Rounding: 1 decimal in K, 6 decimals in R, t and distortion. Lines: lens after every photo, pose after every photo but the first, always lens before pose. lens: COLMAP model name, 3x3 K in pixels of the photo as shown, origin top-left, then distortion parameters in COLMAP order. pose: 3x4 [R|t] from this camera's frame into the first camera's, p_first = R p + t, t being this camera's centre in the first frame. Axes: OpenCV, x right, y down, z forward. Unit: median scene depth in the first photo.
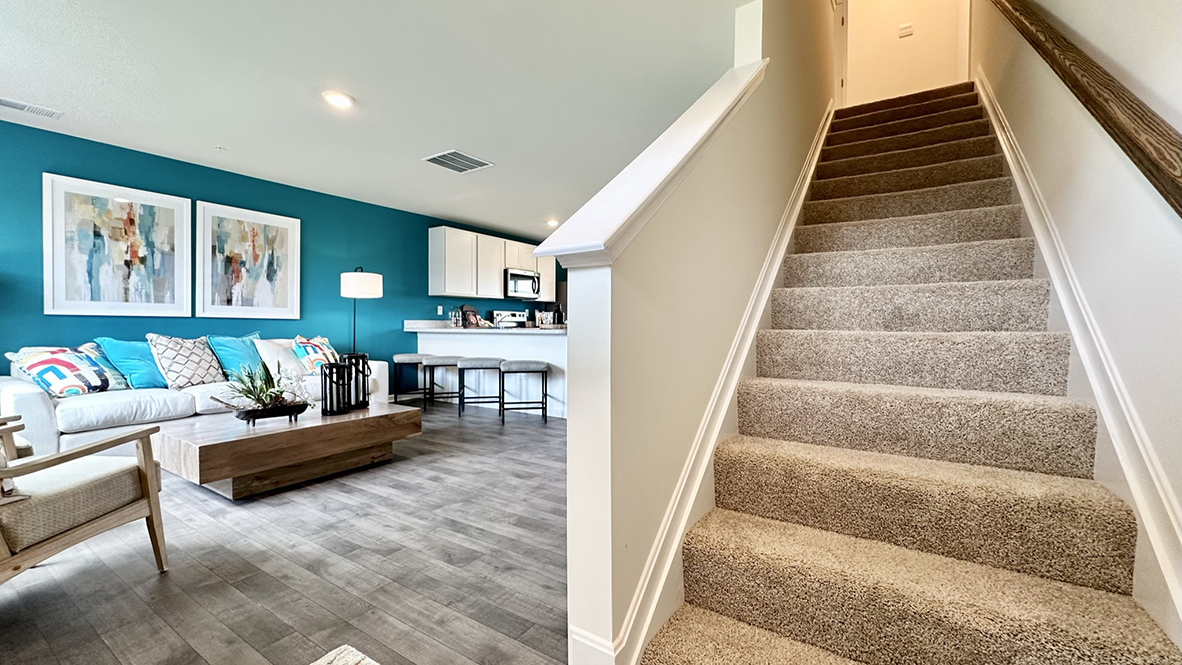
lens RADIAL K [[484.6, 0, 598.5], [0, 484.6, 328.2], [0, 0, 1]] dist [-0.002448, -0.000007]
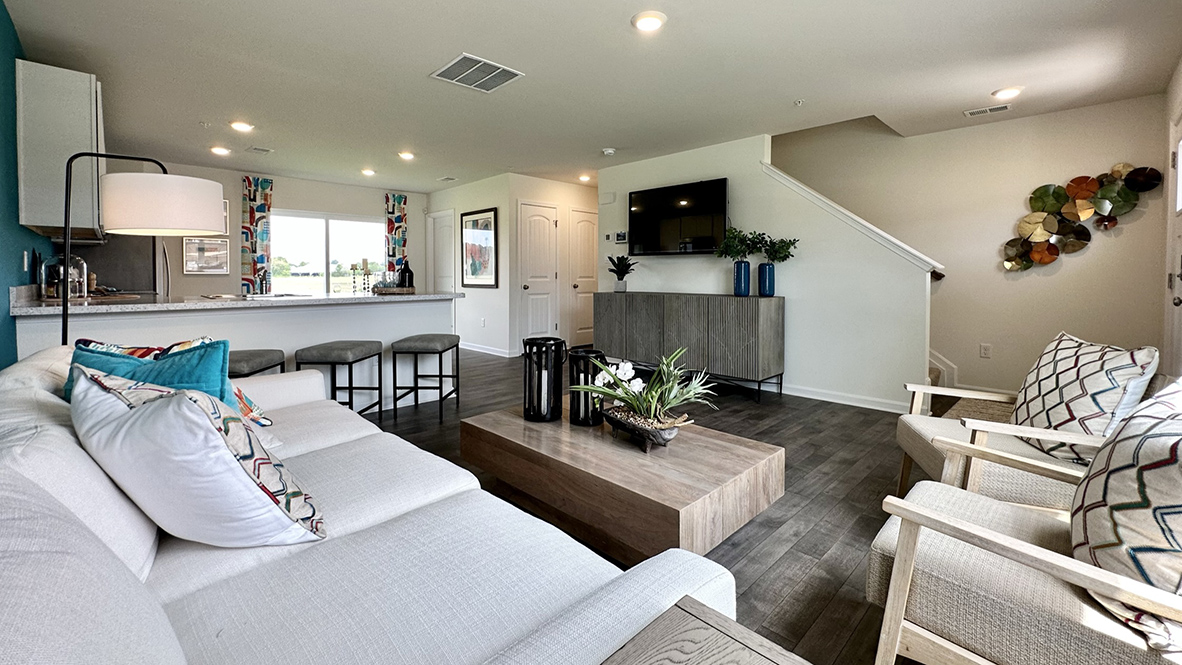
lens RADIAL K [[484.6, 0, 602.5], [0, 484.6, 287.6], [0, 0, 1]] dist [-0.002448, -0.000007]
pose [[0.196996, -0.027249, 0.980026, -1.776762], [0.007484, 0.999626, 0.026290, -0.058813], [-0.980376, 0.002155, 0.197126, 1.198410]]
